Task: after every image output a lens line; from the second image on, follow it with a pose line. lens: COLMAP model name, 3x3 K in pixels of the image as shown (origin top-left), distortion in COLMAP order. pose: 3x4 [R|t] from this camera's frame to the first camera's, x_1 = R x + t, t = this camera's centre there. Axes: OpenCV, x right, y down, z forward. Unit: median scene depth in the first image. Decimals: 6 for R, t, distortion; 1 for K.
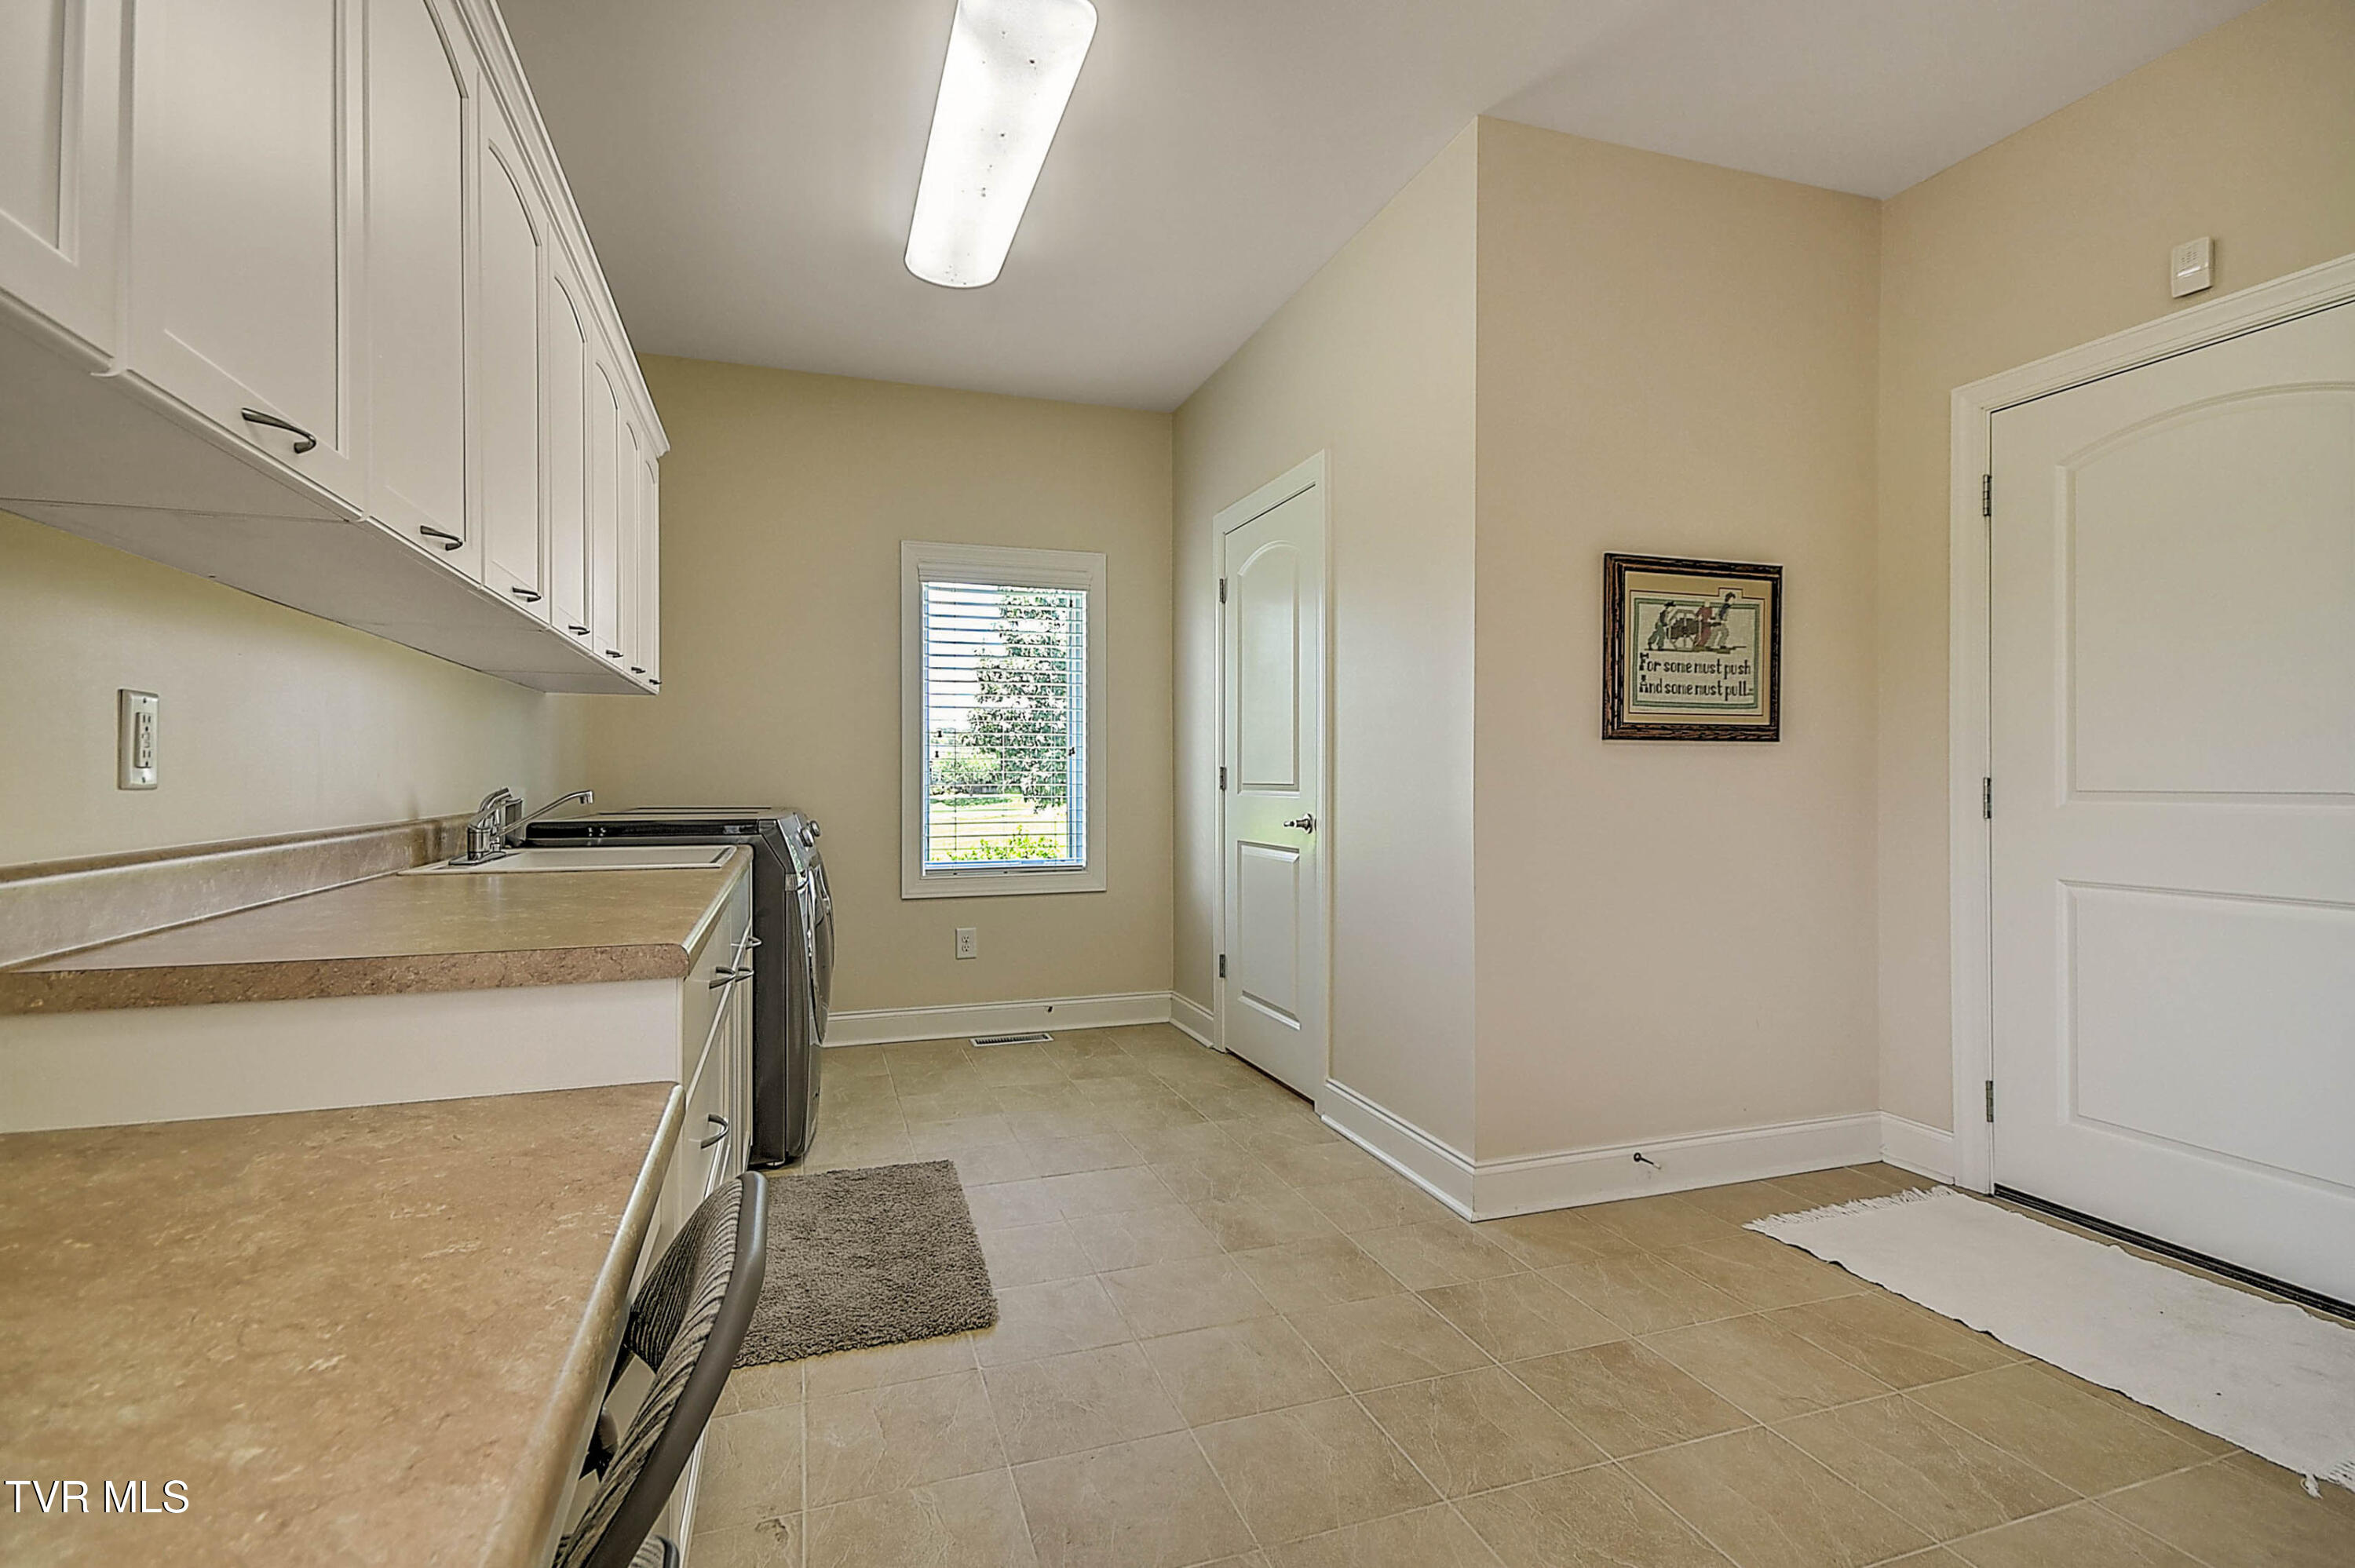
lens RADIAL K [[1111.5, 0, 1182.7], [0, 1111.5, 773.1], [0, 0, 1]] dist [0.017635, 0.000051]
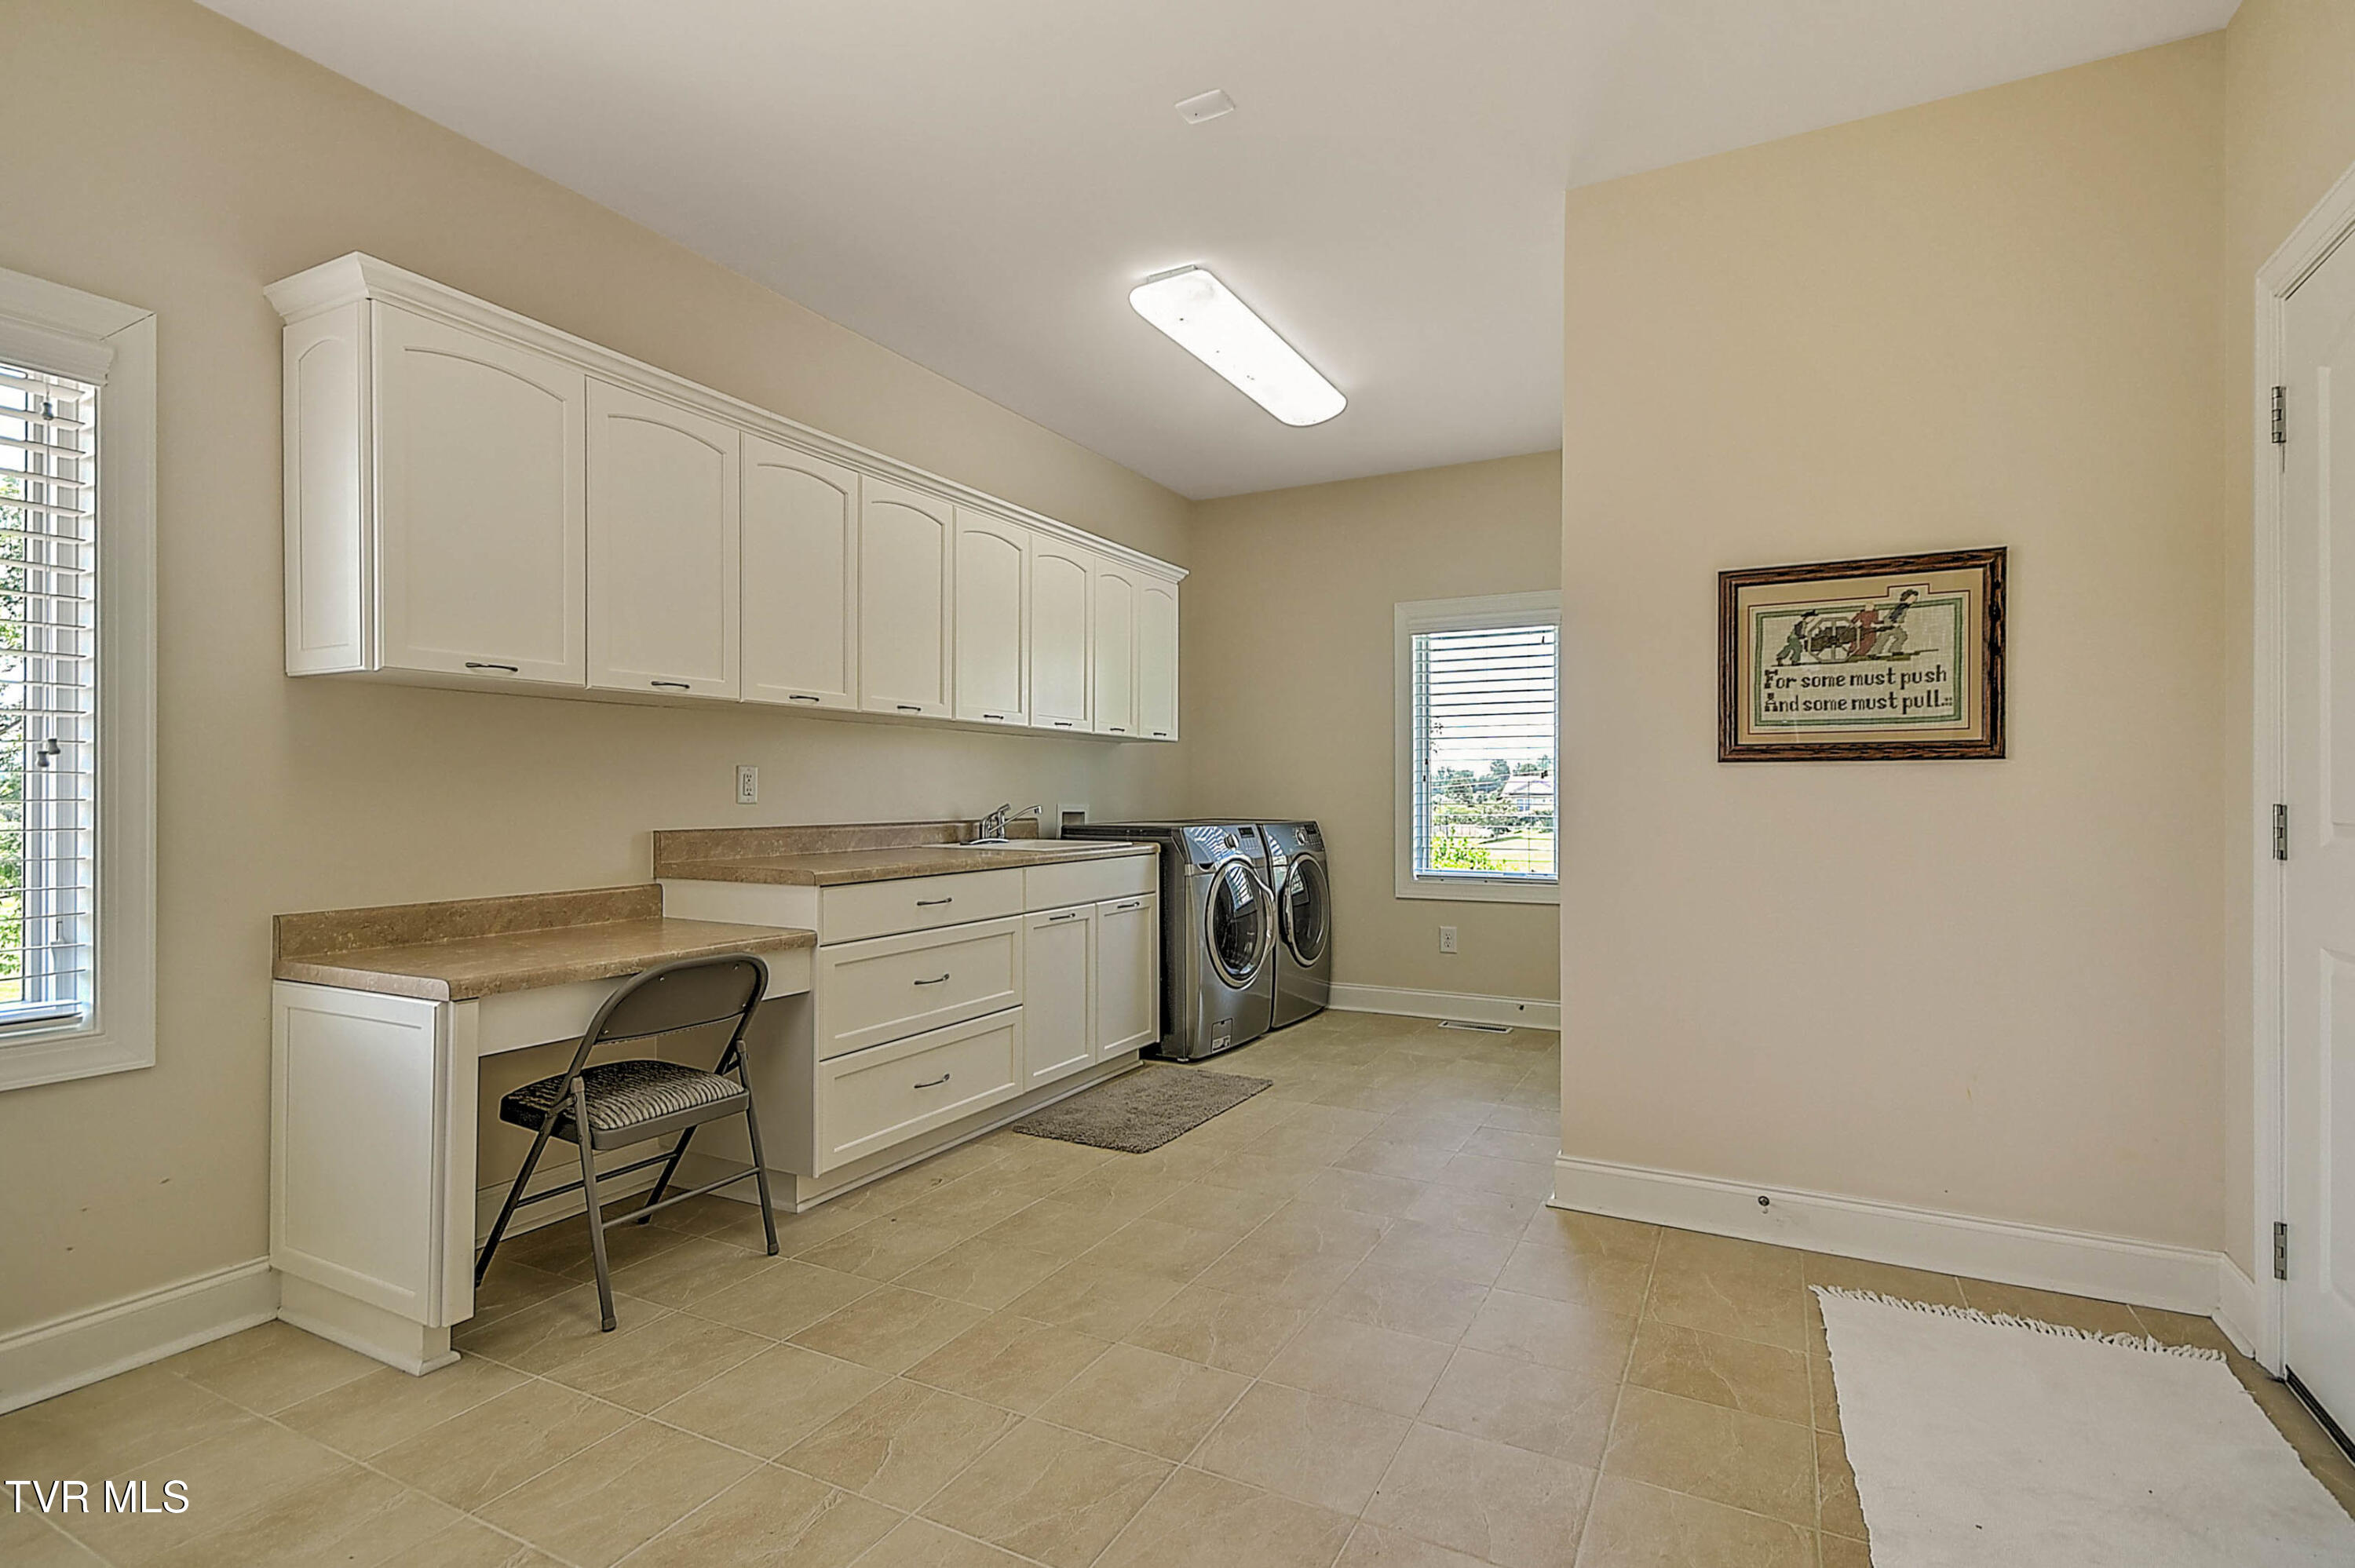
lens RADIAL K [[1130.0, 0, 1177.5], [0, 1130.0, 784.0], [0, 0, 1]] dist [0.017873, 0.000064]
pose [[0.681621, -0.006407, -0.731677, 0.761368], [0.002540, 0.999976, -0.006391, -0.005718], [0.731701, 0.002498, 0.681621, -0.025631]]
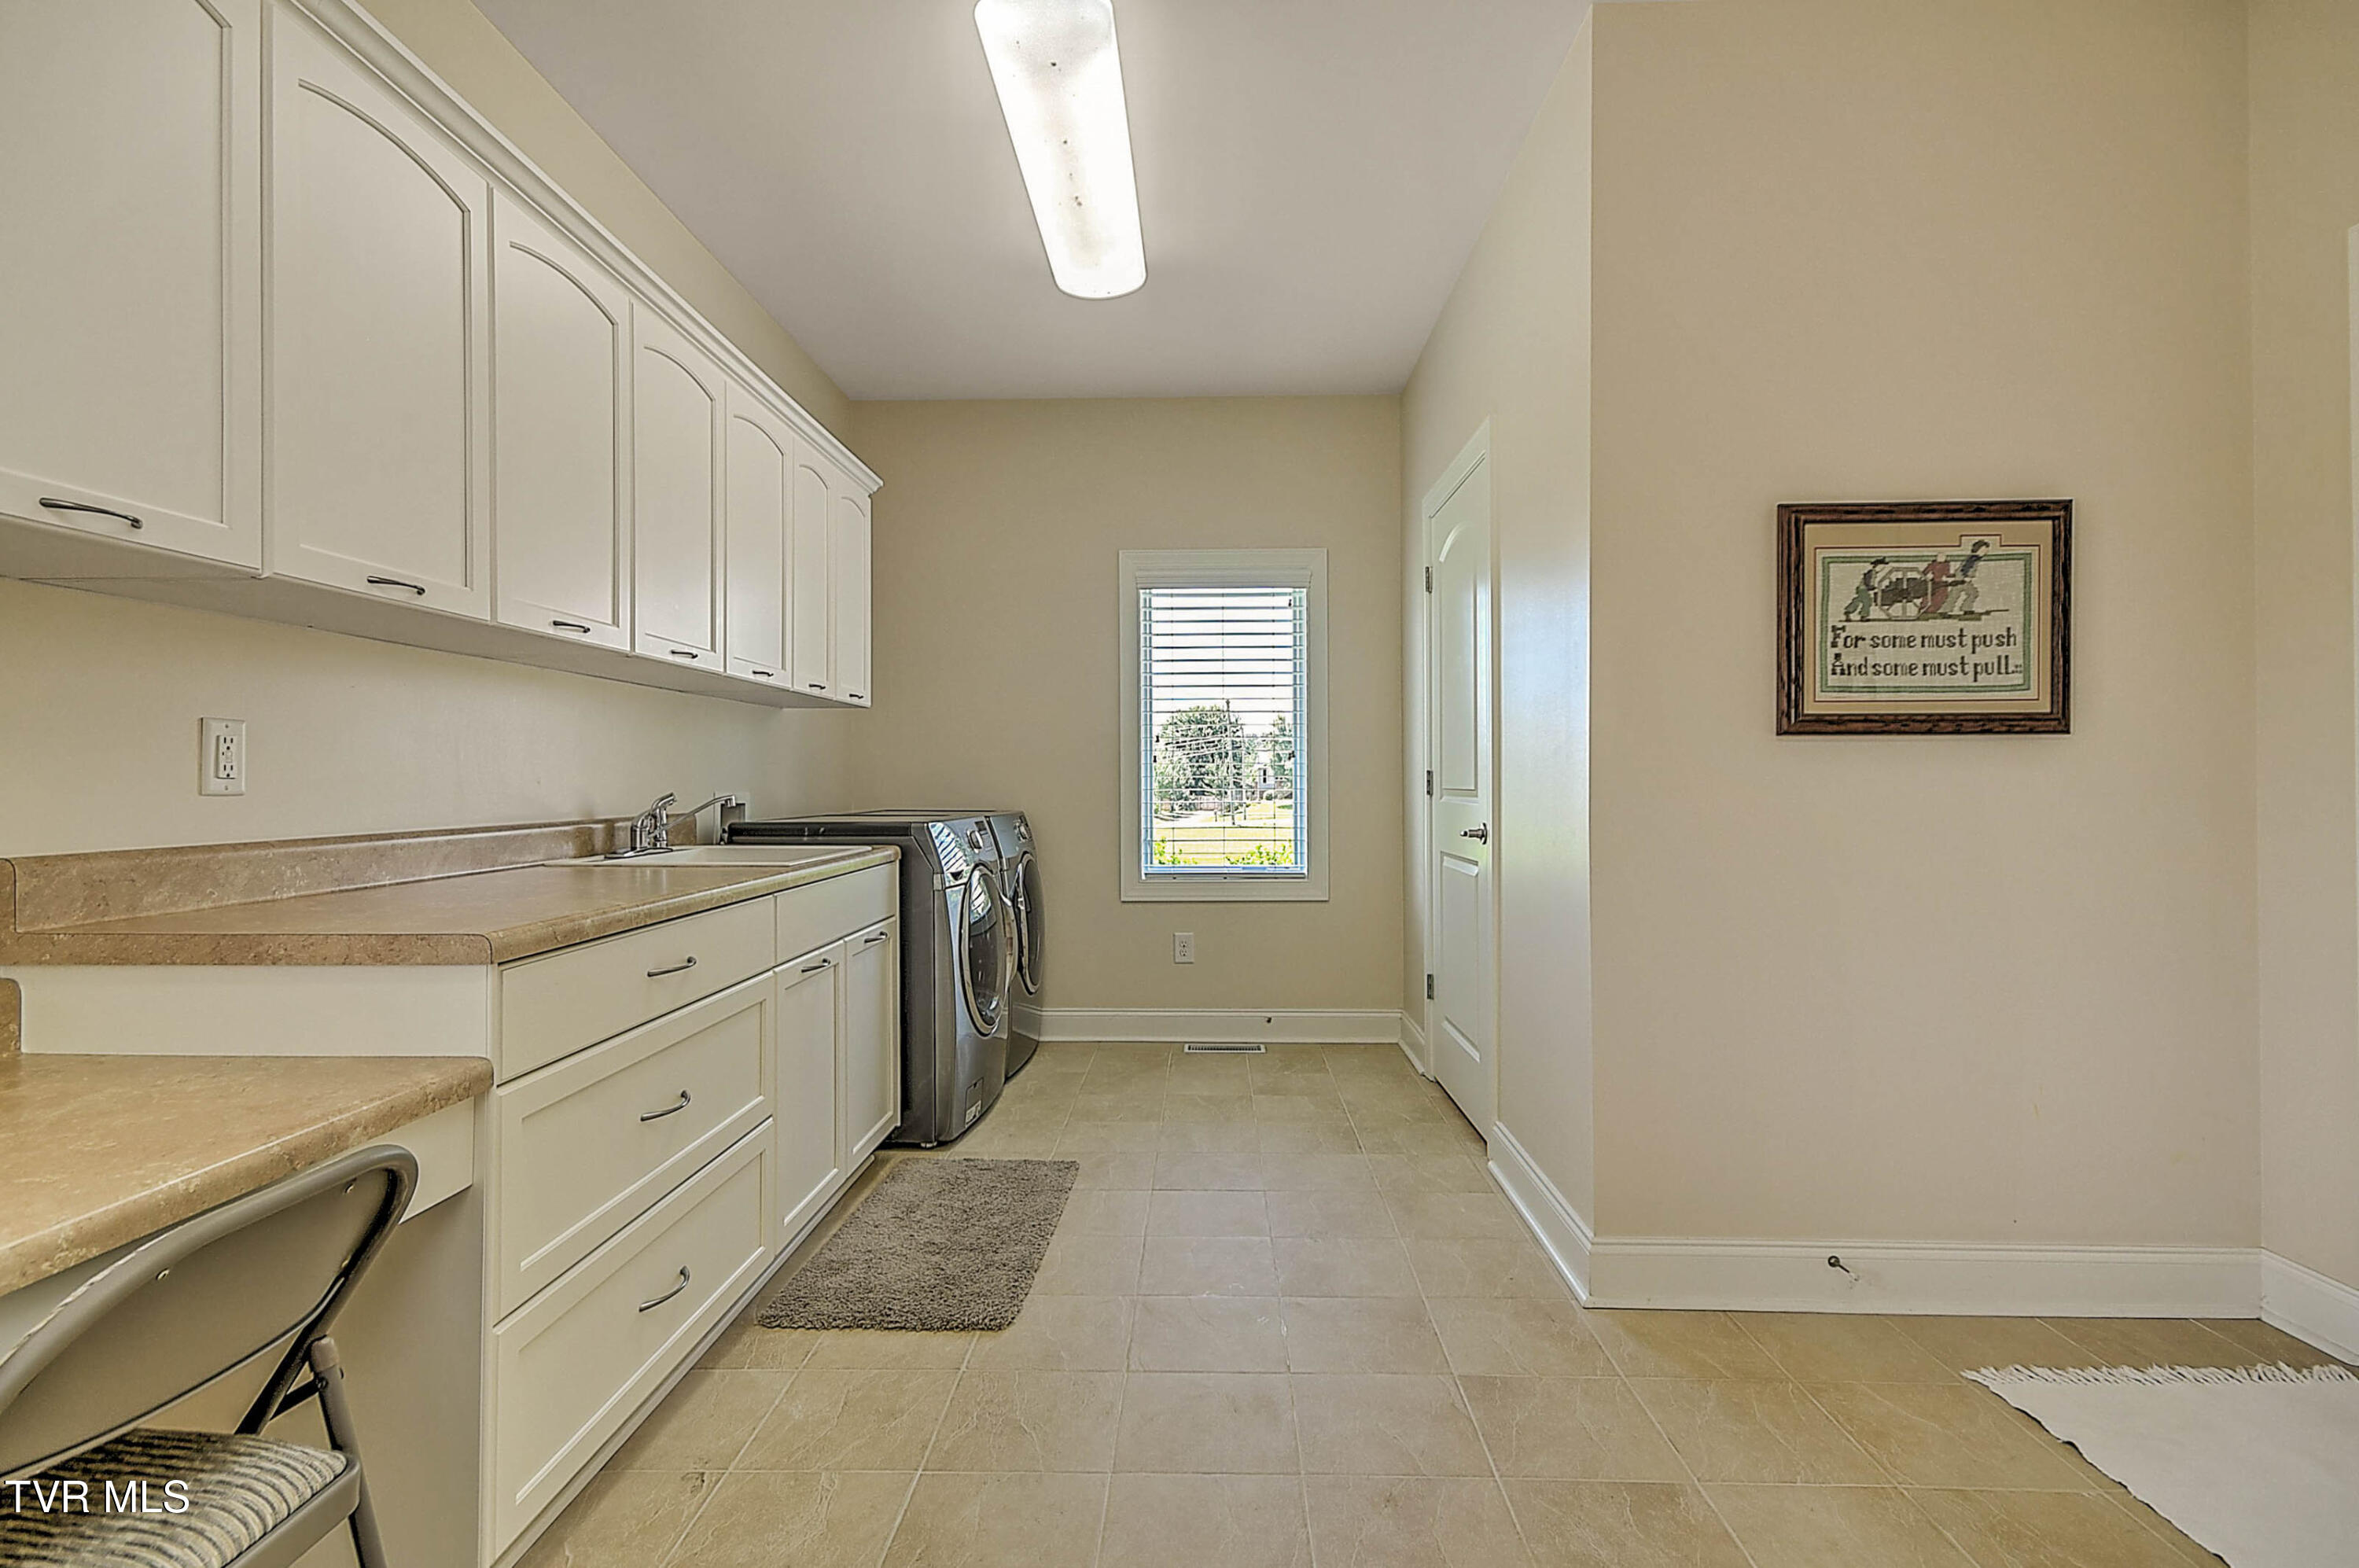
lens RADIAL K [[1128.8, 0, 1173.9], [0, 1128.8, 767.5], [0, 0, 1]] dist [0.019622, -0.000112]
pose [[0.934473, -0.006266, -0.355980, 0.254186], [0.003594, 0.999960, -0.008166, -0.001505], [0.356017, 0.006352, 0.934458, 0.073390]]
